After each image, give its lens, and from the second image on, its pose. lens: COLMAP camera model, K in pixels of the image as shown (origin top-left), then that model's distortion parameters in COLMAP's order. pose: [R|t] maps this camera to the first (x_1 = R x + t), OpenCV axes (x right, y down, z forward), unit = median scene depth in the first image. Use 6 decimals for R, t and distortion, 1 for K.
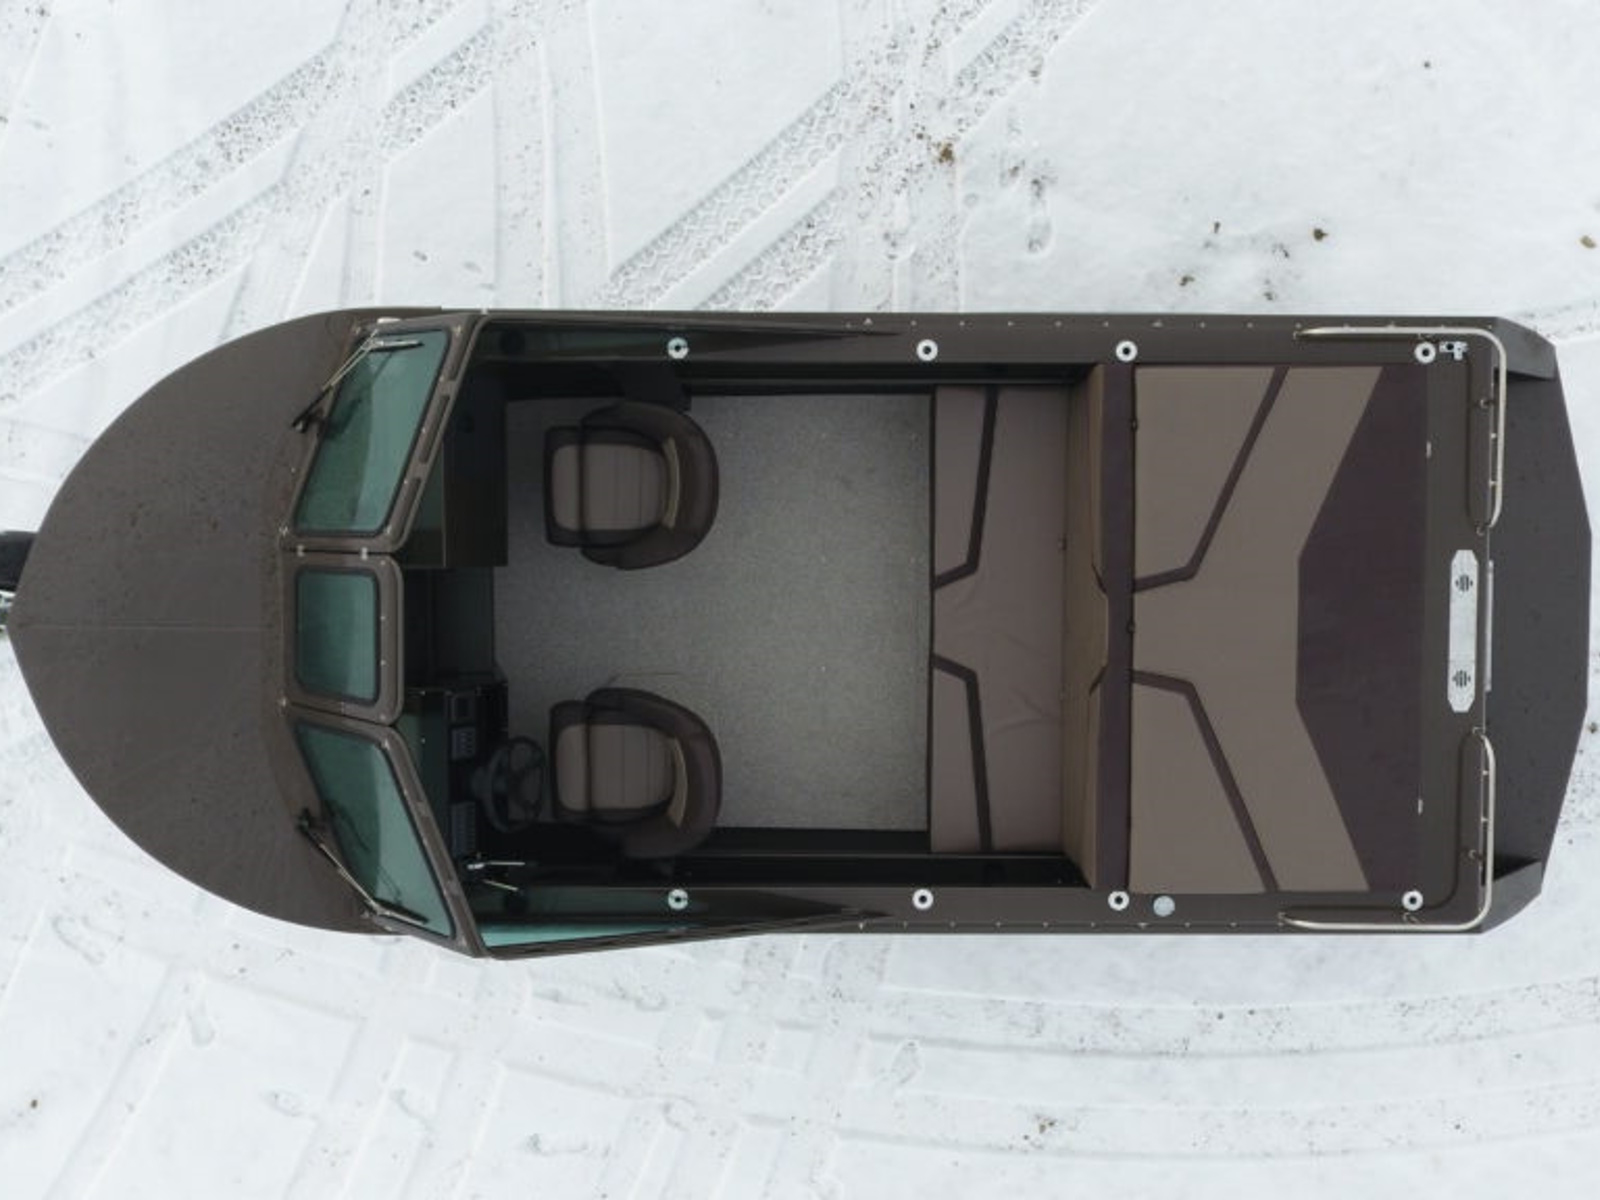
lens RADIAL K [[1151.0, 0, 696.6], [0, 1151.0, 604.7], [0, 0, 1]] dist [-0.002471, -0.002366]
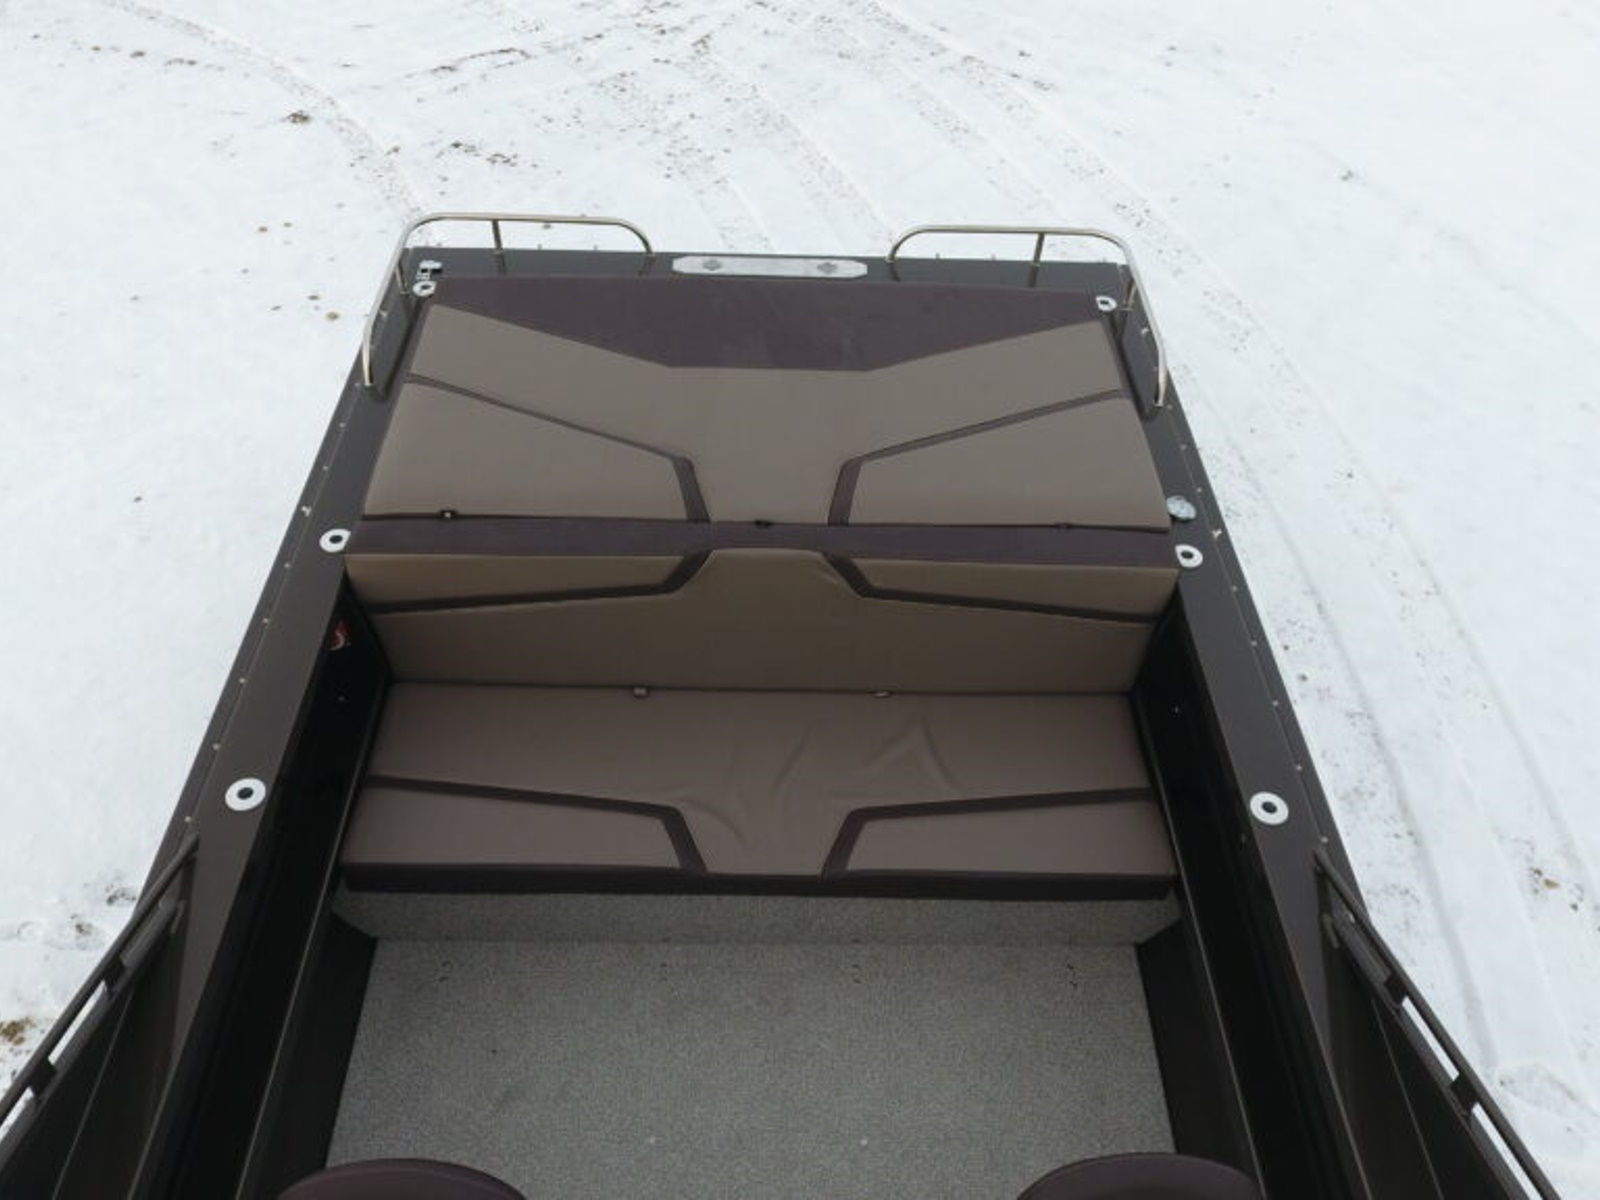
lens RADIAL K [[1299.0, 0, 800.0], [0, 1299.0, 600.0], [0, 0, 1]] dist [-0.006089, -0.007274]
pose [[-0.012309, -0.679373, 0.733690, -0.132897], [0.999779, -0.020859, -0.002542, 0.029564], [0.017031, 0.733497, 0.679480, 0.375498]]
